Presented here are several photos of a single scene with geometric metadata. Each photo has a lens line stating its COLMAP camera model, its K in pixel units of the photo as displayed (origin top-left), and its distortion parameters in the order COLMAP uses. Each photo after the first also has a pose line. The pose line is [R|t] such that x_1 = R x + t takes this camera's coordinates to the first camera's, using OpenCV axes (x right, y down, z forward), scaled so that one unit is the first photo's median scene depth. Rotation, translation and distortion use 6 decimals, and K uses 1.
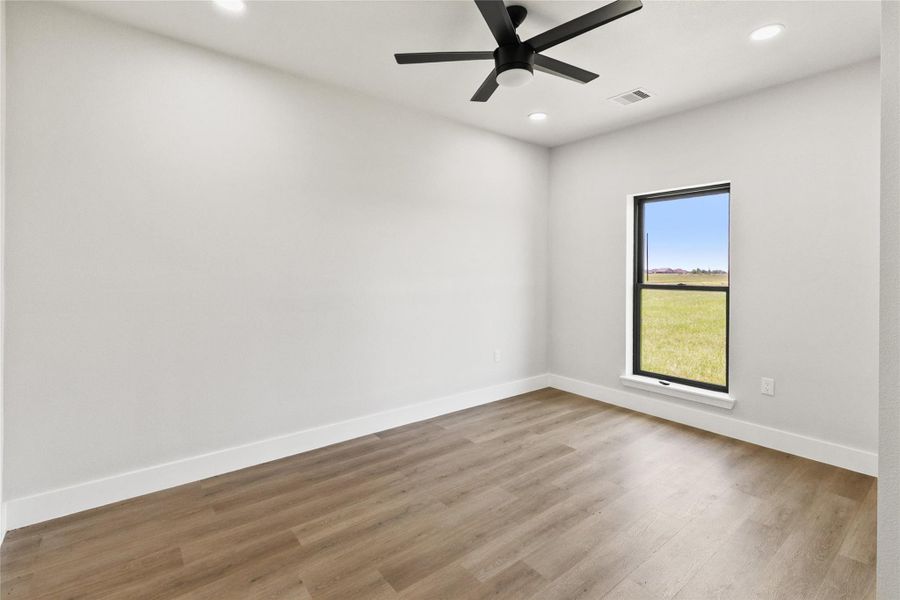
lens RADIAL K [[412.0, 0, 451.1], [0, 412.0, 275.9], [0, 0, 1]] dist [0.000792, 0.000112]
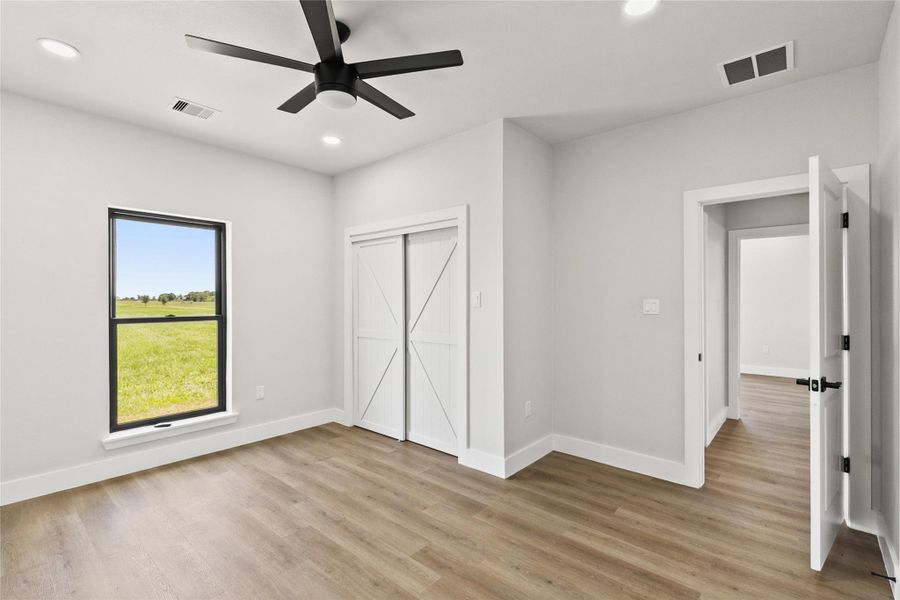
lens RADIAL K [[418.3, 0, 450.0], [0, 418.3, 300.0], [0, 0, 1]] dist [0.031251, 0.000030]
pose [[-0.158204, -0.016172, 0.987274, -0.585237], [0.002040, 0.999858, 0.016705, -0.035464], [-0.987404, 0.004657, -0.158148, 0.610950]]
